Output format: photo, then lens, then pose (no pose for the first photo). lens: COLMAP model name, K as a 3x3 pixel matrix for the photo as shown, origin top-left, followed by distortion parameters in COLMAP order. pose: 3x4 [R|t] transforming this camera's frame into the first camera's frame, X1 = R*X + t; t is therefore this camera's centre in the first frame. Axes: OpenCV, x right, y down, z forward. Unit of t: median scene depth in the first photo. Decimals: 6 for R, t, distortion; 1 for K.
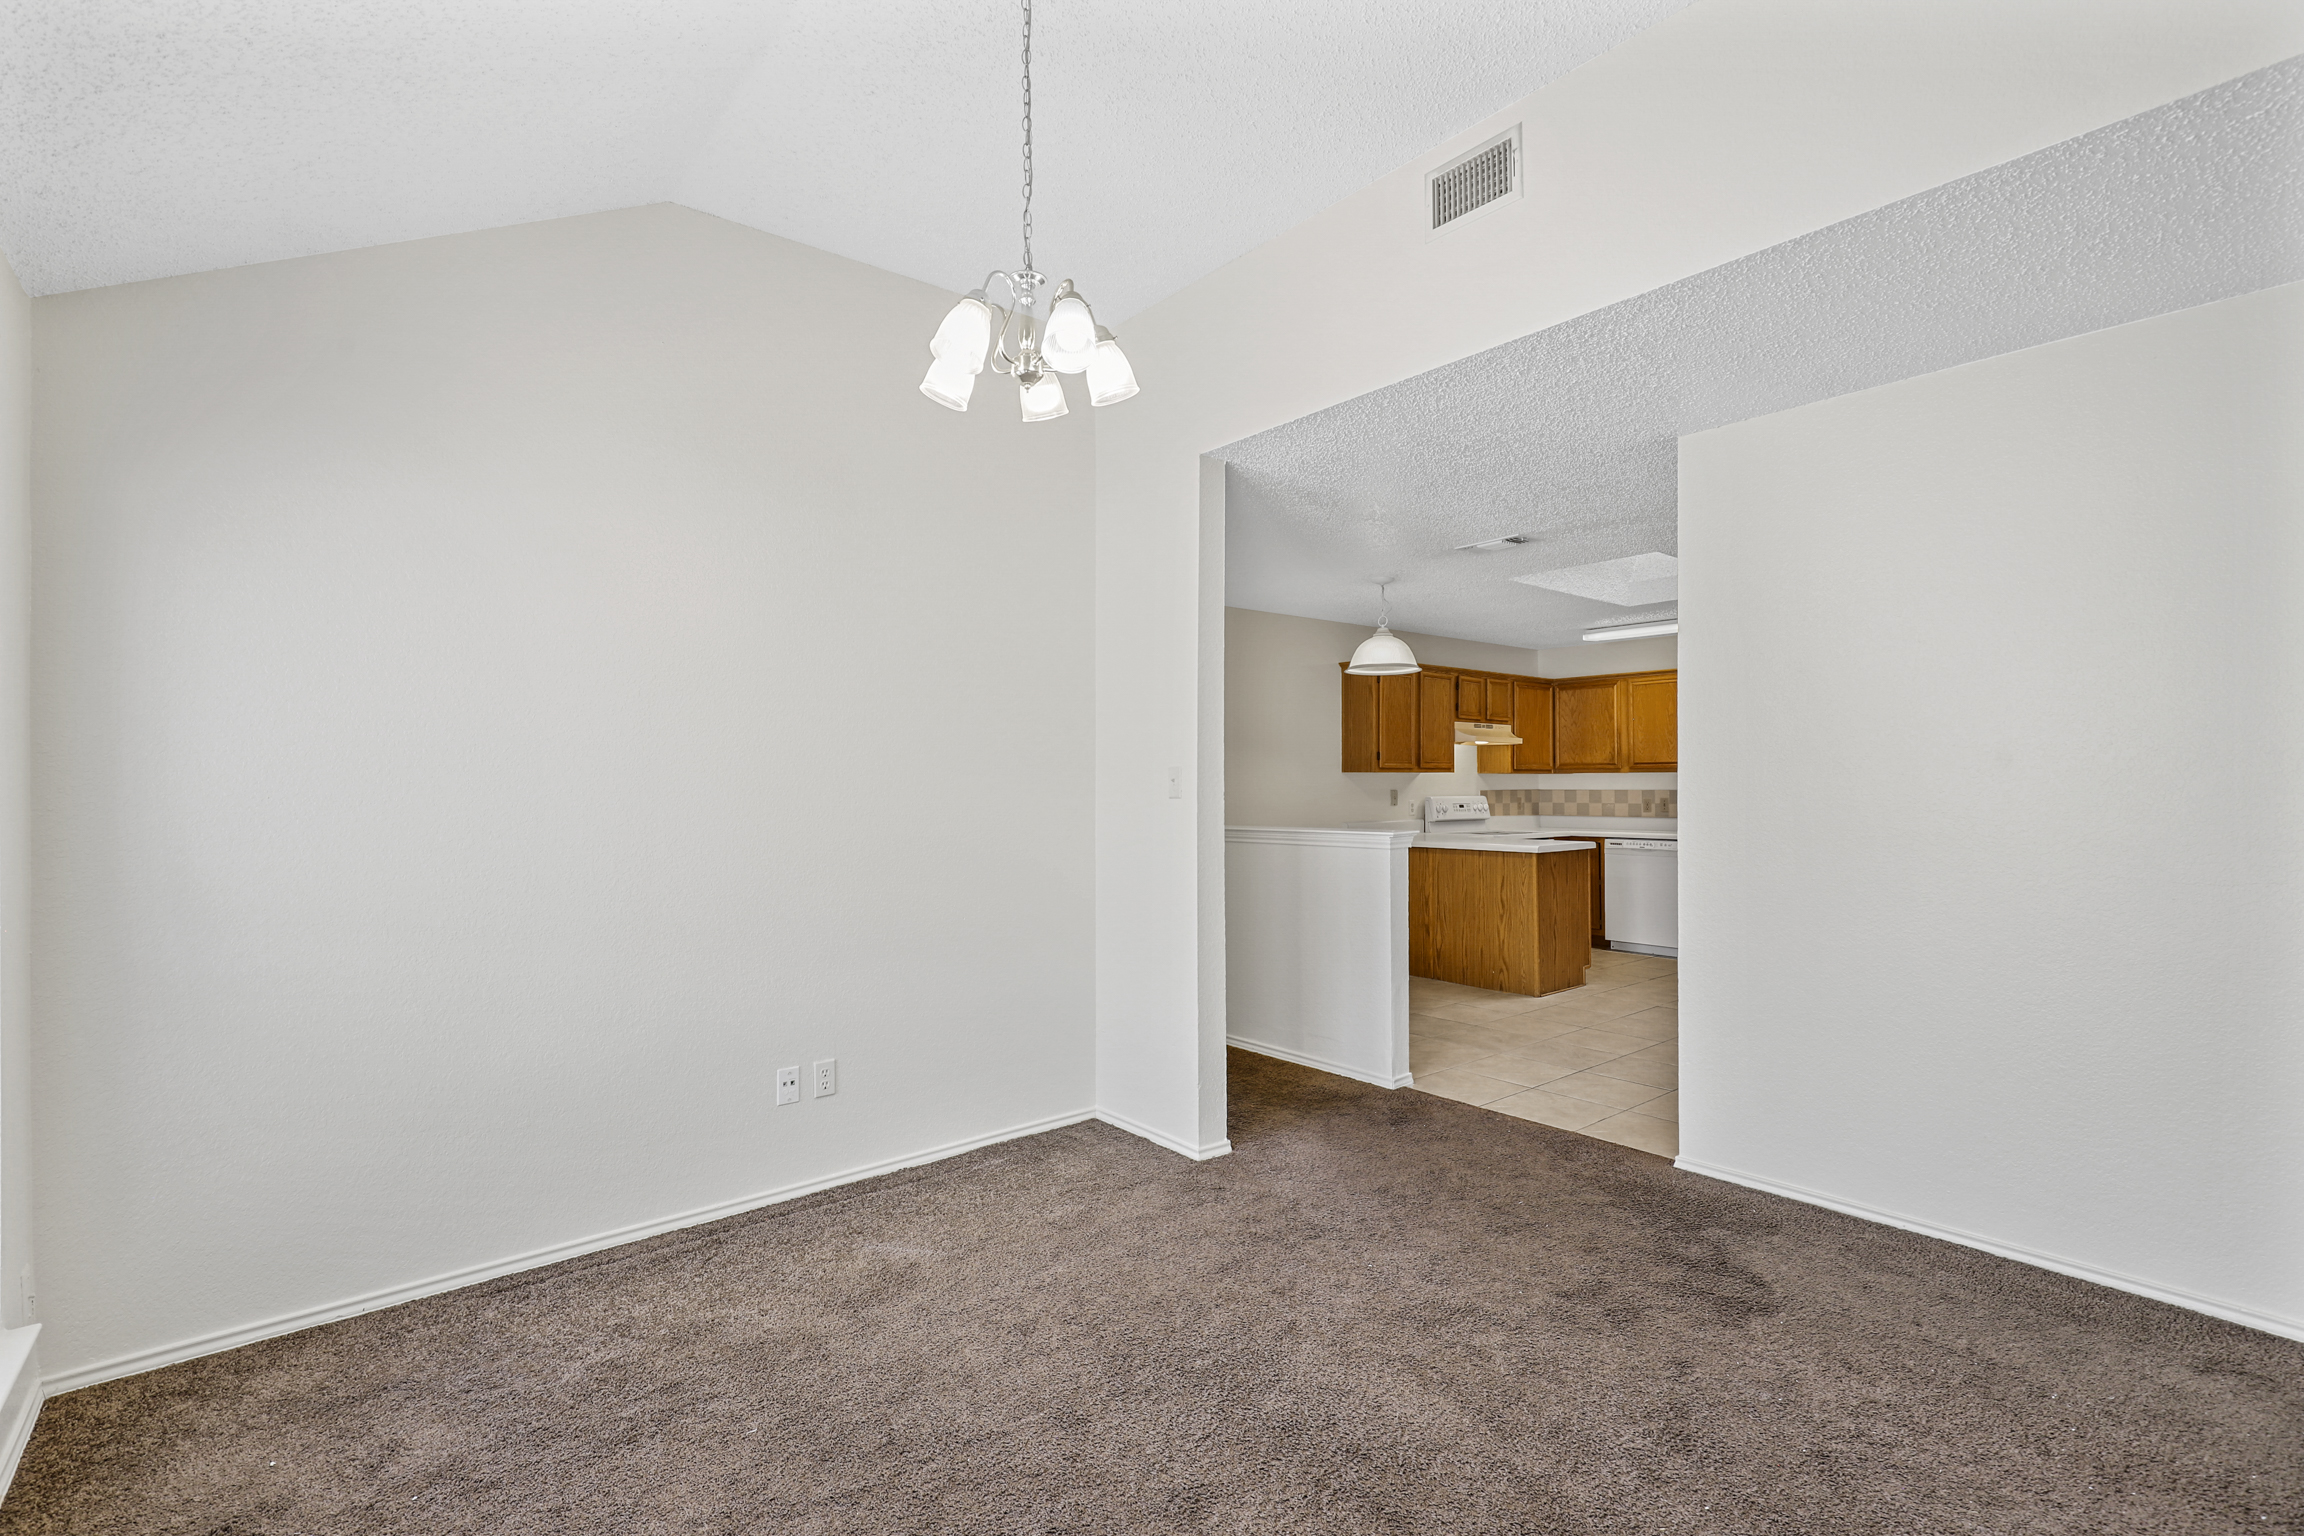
lens RADIAL K [[1043.7, 0, 1151.7], [0, 1043.7, 768.9], [0, 0, 1]] dist [-0.002649, -0.000948]
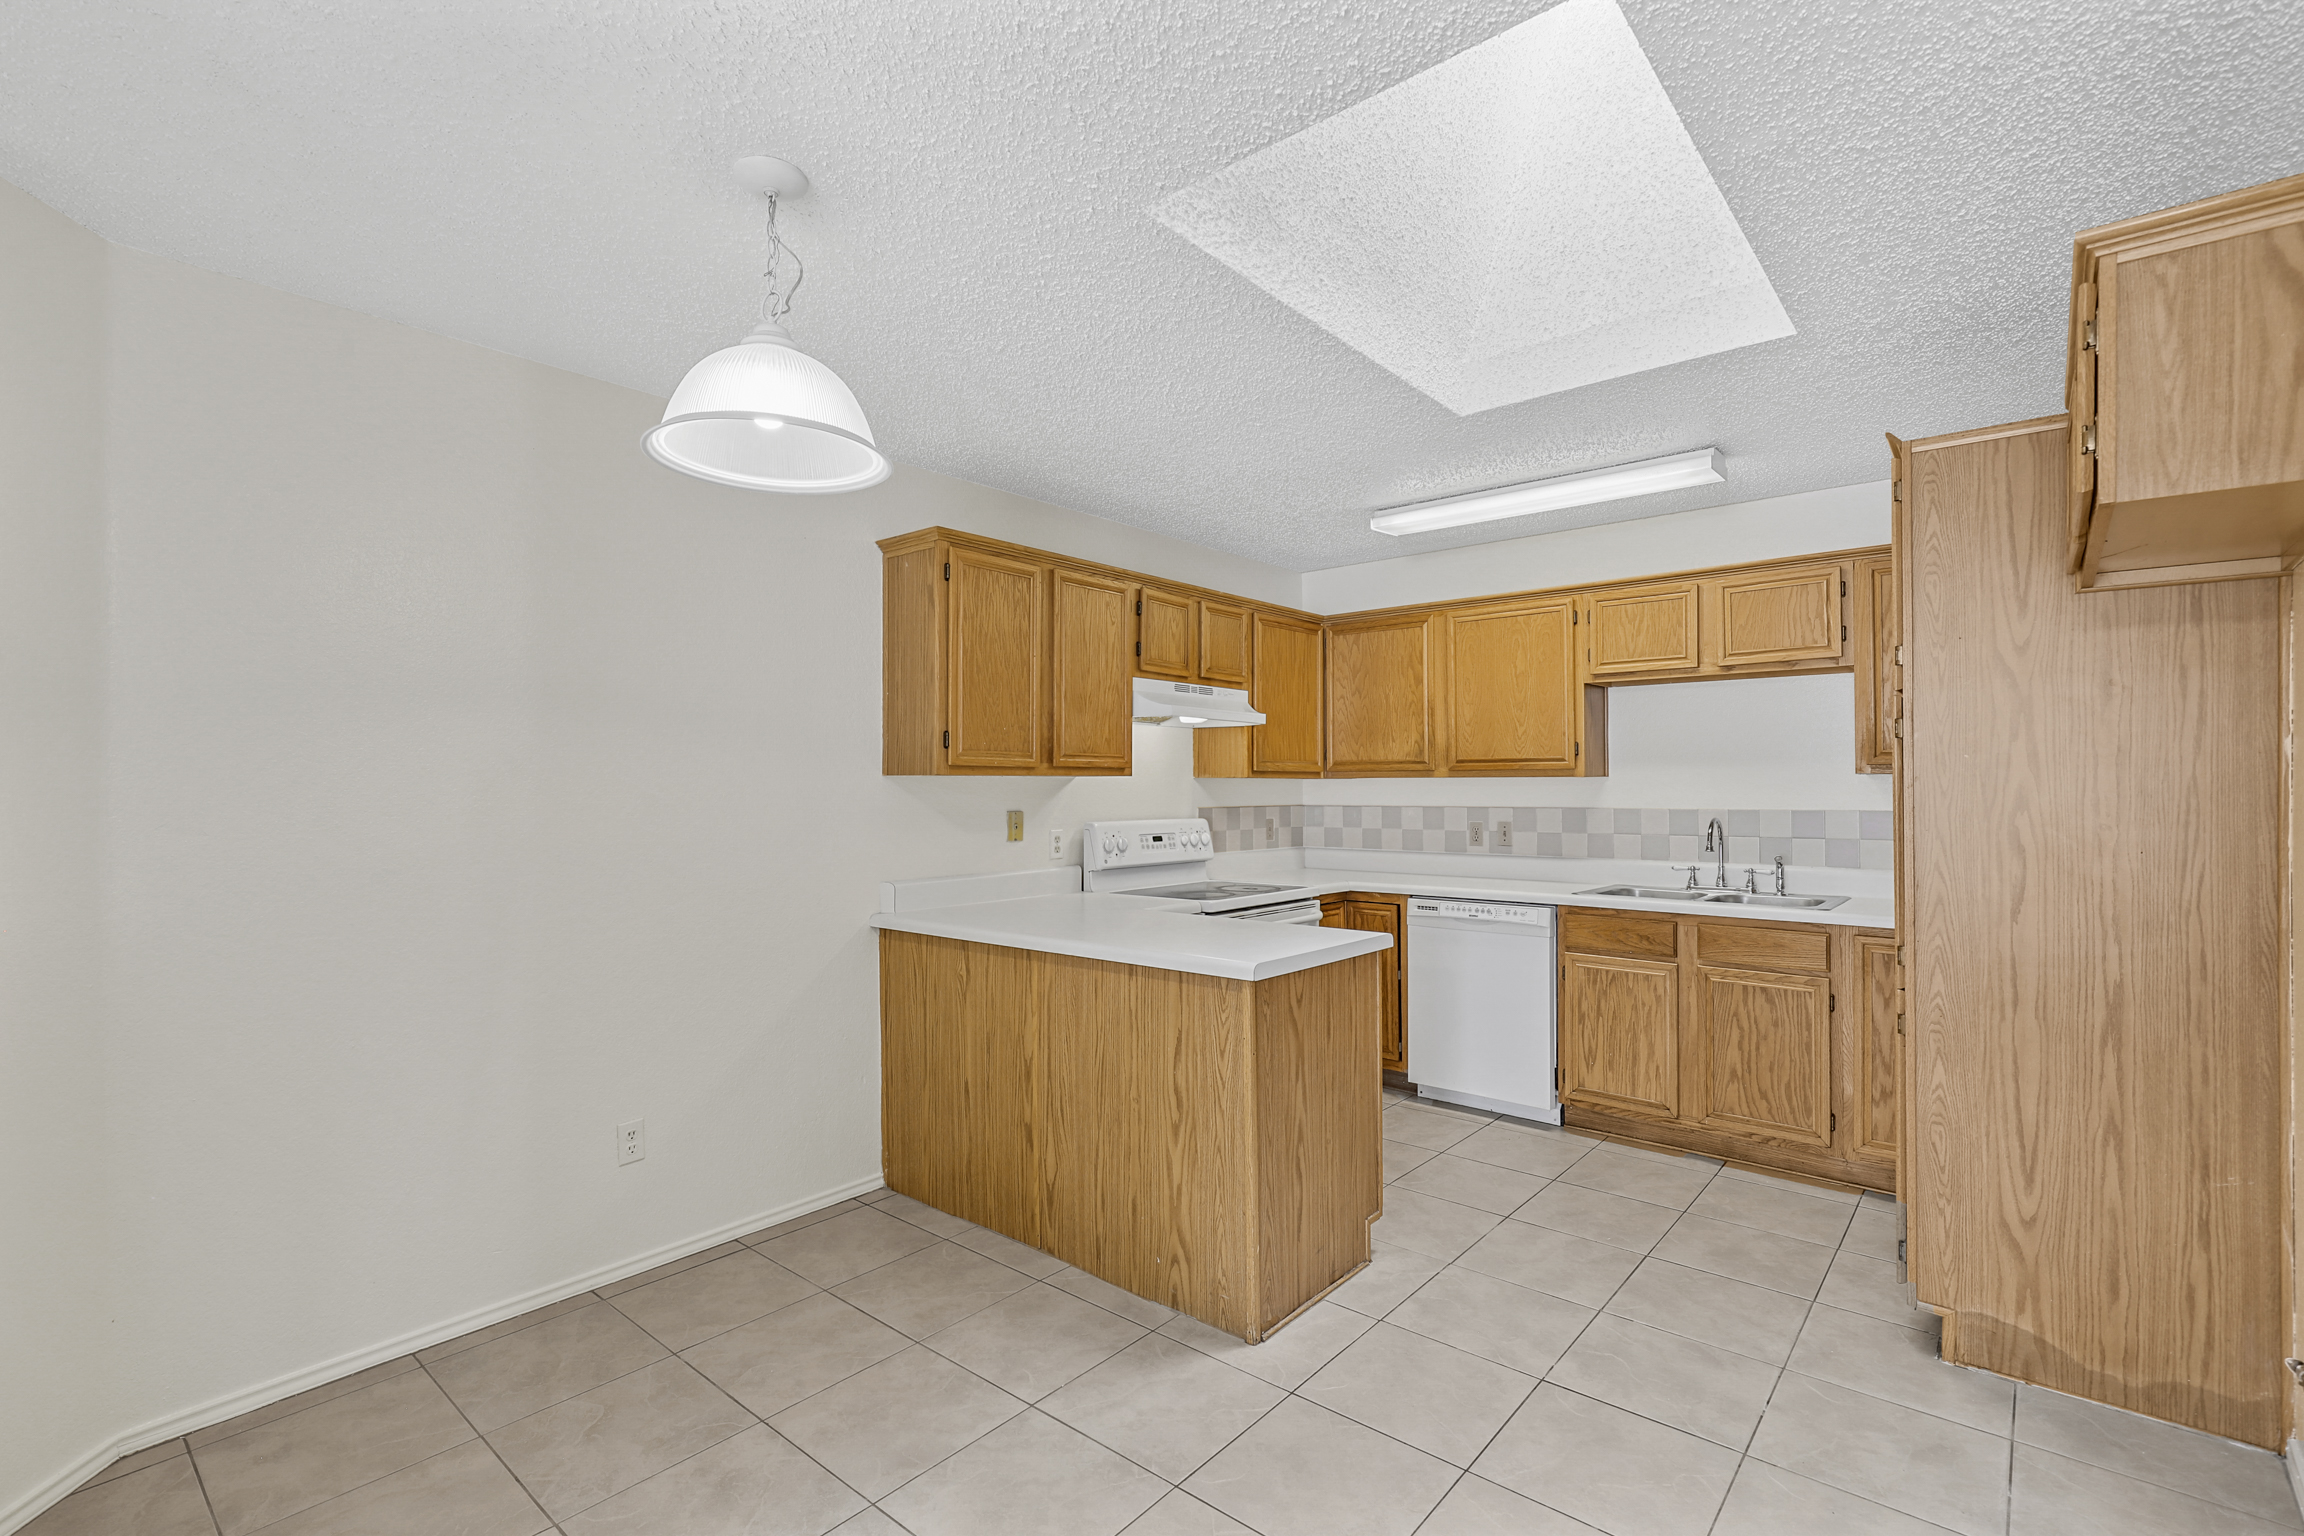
lens RADIAL K [[1043.7, 0, 1153.7], [0, 1043.7, 771.8], [0, 0, 1]] dist [-0.002649, -0.000948]
pose [[0.984121, 0.002373, 0.177483, 0.202447], [-0.002616, 0.999996, 0.001137, 0.000422], [-0.177479, -0.001583, 0.984123, 0.477286]]
